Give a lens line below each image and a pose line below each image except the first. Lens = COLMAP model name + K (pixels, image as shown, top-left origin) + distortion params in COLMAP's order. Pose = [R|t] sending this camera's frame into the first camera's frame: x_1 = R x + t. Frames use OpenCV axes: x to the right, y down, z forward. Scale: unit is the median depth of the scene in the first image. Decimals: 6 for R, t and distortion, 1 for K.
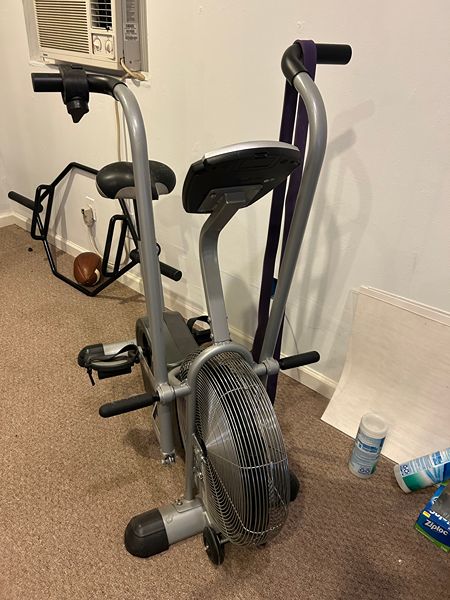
lens RADIAL K [[455.5, 0, 225.0], [0, 455.5, 300.0], [0, 0, 1]] dist [0.002410, -0.002524]
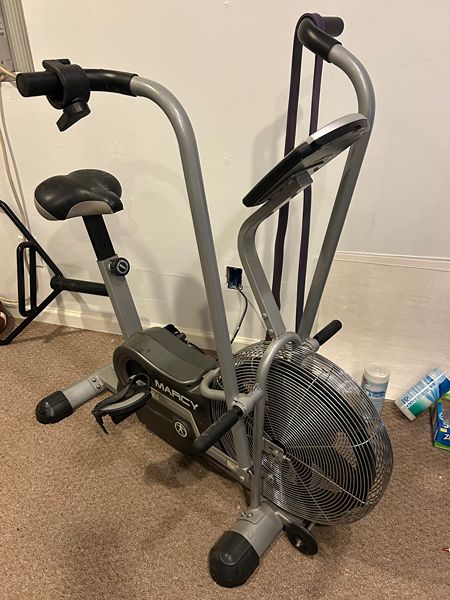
lens RADIAL K [[453.4, 0, 224.5], [0, 453.4, 302.1], [0, 0, 1]] dist [-0.002964, -0.006152]
pose [[0.897291, -0.269581, 0.349564, -0.308770], [0.263510, 0.962410, 0.065801, -0.049964], [-0.354162, 0.033071, 0.934599, 0.103707]]
